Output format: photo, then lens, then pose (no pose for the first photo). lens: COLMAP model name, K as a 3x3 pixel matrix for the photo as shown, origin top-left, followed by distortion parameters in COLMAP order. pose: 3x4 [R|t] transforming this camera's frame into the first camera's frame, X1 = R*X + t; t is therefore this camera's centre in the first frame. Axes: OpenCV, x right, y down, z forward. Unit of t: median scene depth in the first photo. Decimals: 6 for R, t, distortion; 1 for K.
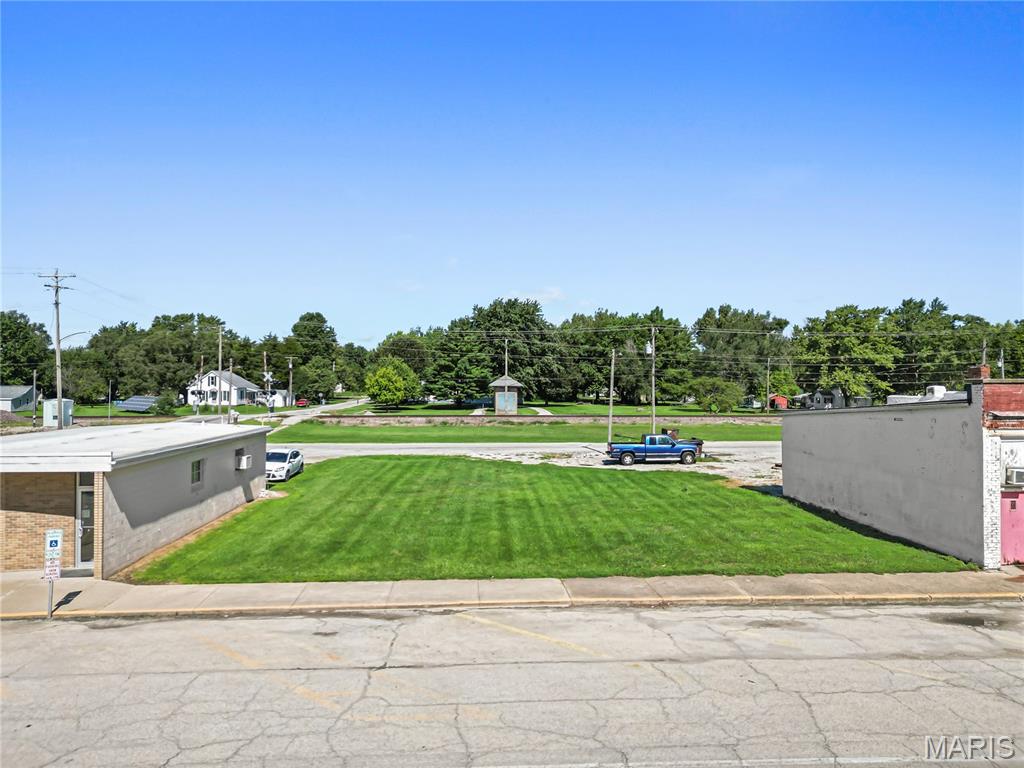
lens RADIAL K [[713.4, 0, 507.2], [0, 713.4, 382.4], [0, 0, 1]] dist [0.074680, -0.077487]
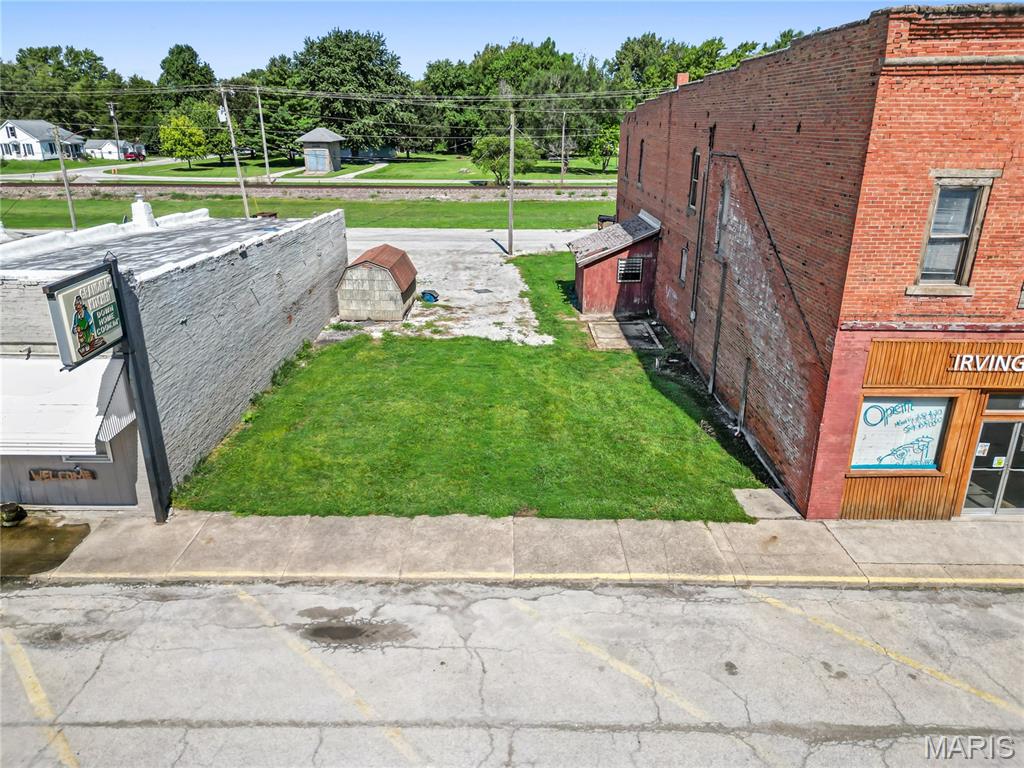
lens RADIAL K [[716.6, 0, 506.4], [0, 716.6, 384.0], [0, 0, 1]] dist [0.050180, -0.039445]
pose [[0.998115, 0.021069, -0.057635, 1.170872], [0.000244, 0.937844, 0.347057, -0.094003], [0.061365, -0.346417, 0.936072, 0.232462]]
